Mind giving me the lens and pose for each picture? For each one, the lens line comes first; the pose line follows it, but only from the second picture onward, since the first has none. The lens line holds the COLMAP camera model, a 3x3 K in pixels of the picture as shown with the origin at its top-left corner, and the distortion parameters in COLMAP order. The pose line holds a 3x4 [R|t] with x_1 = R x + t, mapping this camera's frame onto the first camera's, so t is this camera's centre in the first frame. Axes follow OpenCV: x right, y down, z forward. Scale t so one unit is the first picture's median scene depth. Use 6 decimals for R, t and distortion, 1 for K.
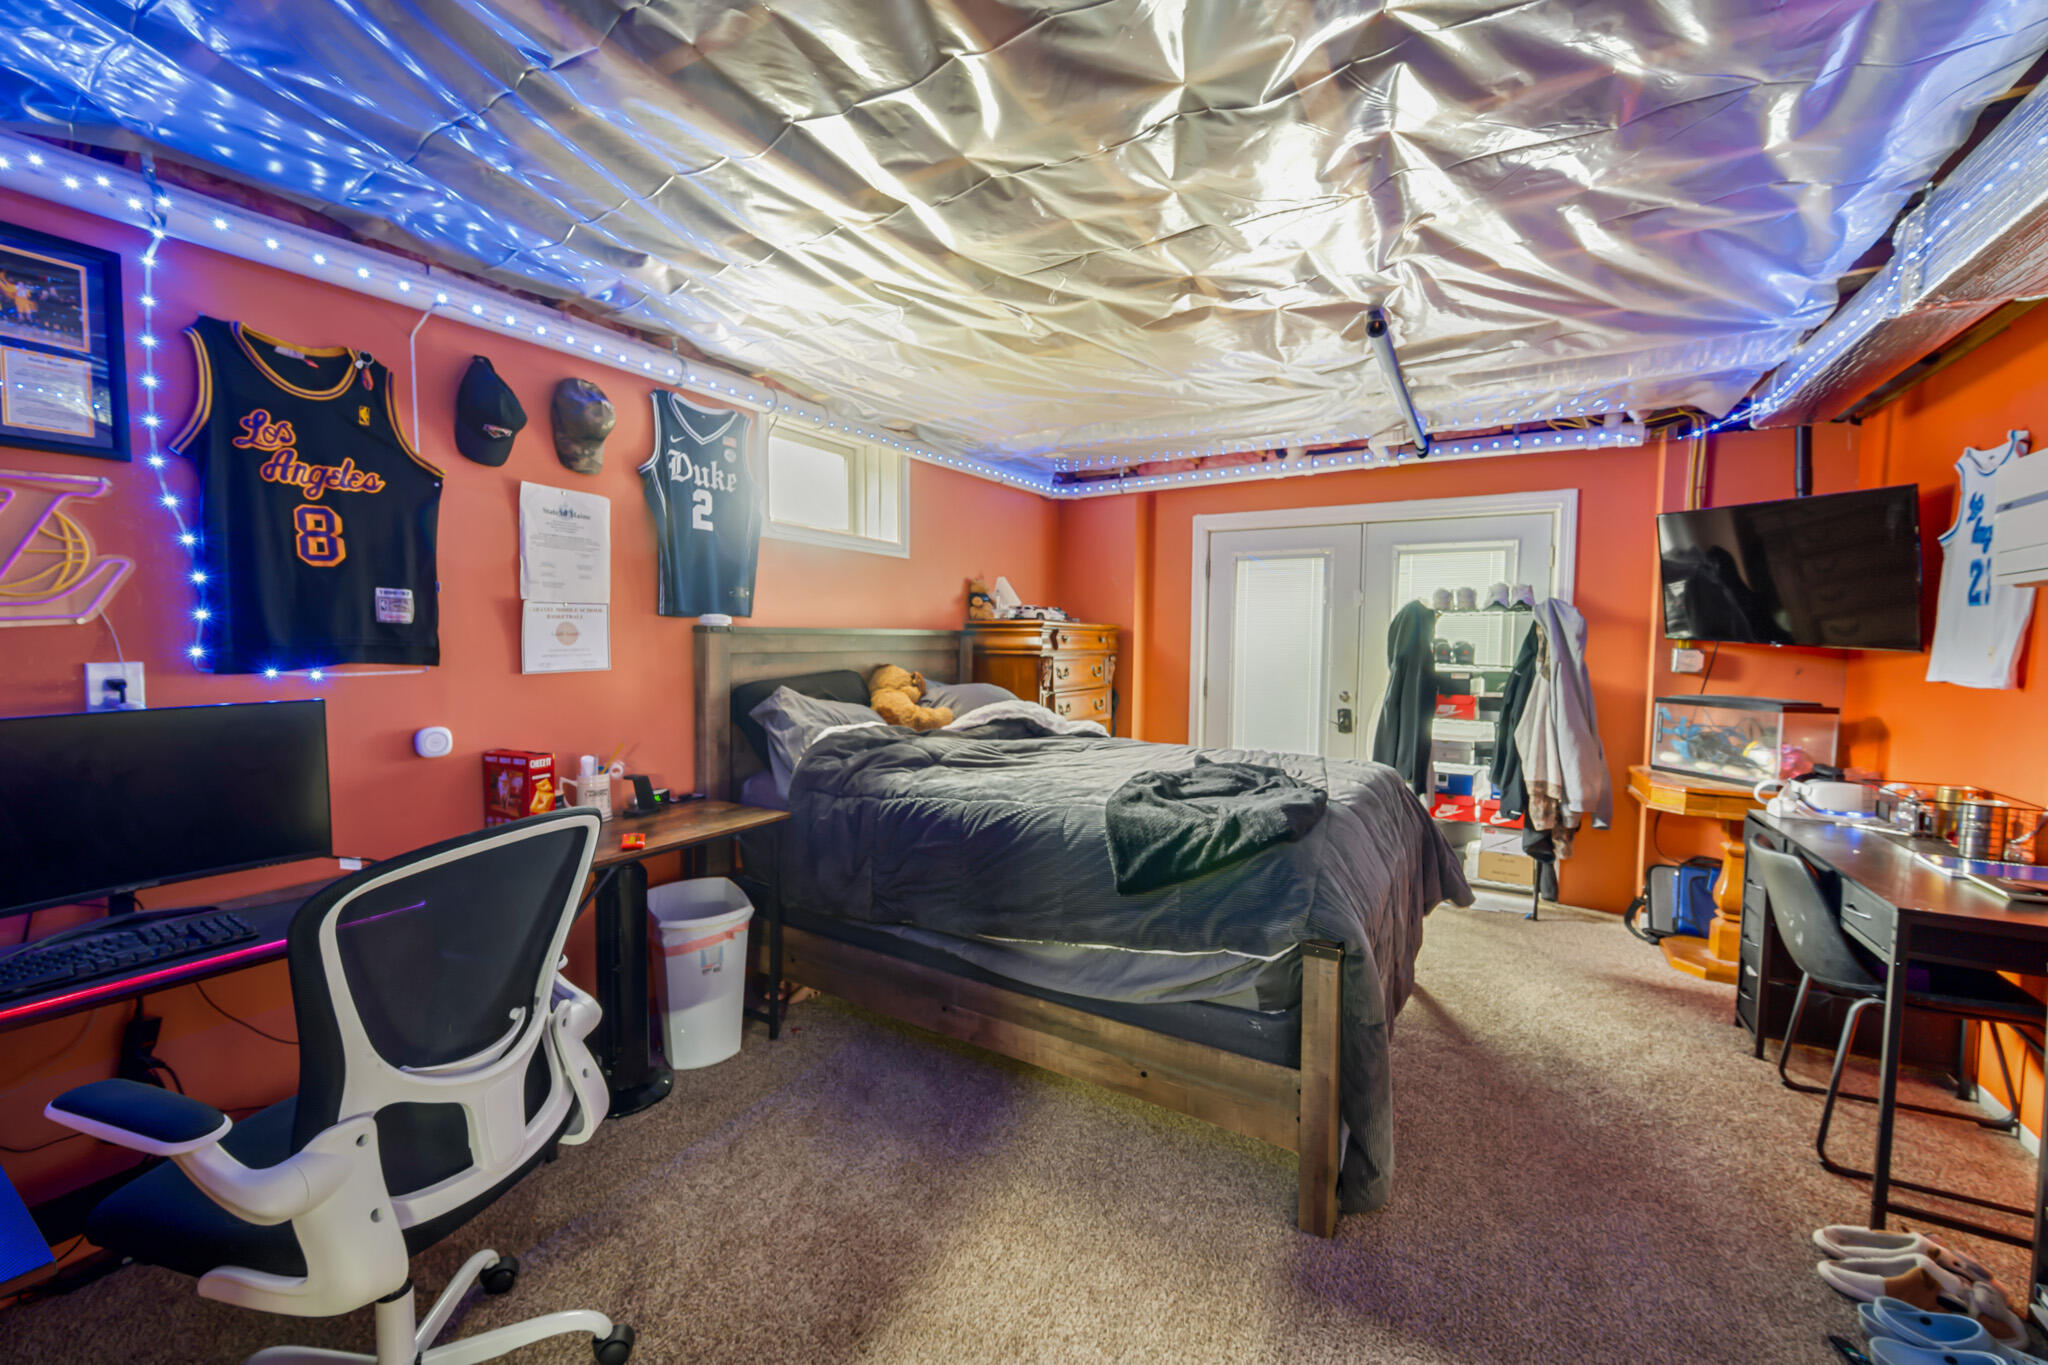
lens RADIAL K [[802.8, 0, 1025.3], [0, 802.8, 673.1], [0, 0, 1]] dist [0.000271, -0.000060]
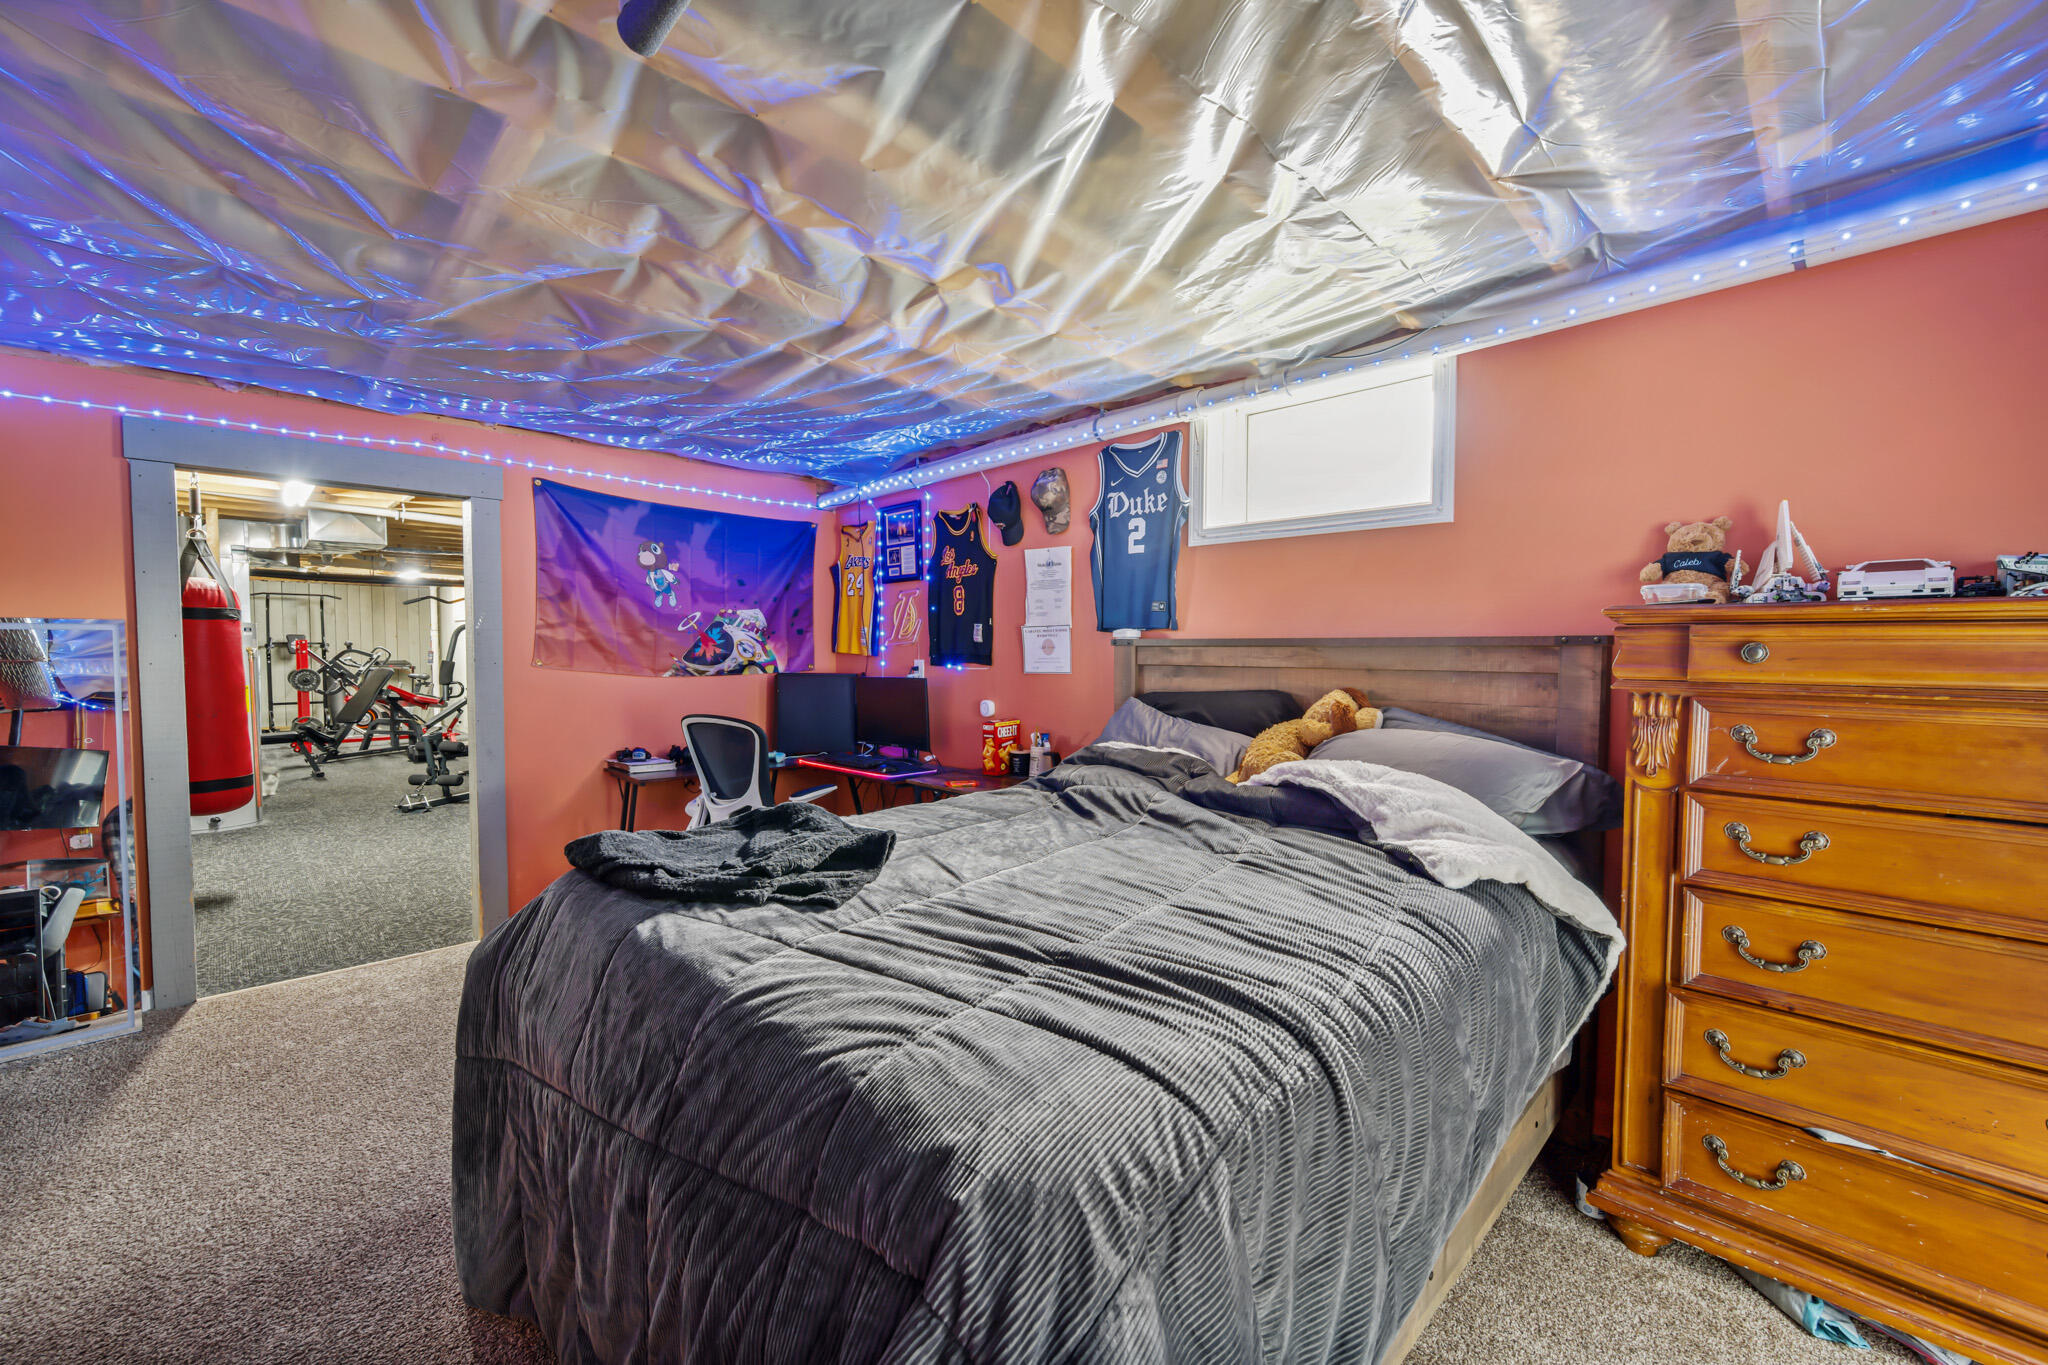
lens RADIAL K [[807.9, 0, 1021.2], [0, 807.9, 659.9], [0, 0, 1]] dist [-0.000523, -0.000101]
pose [[-0.255778, 0.005101, -0.966722, 0.763615], [-0.047681, 0.998702, 0.017885, -0.045465], [0.965559, 0.050669, -0.255203, 1.200311]]
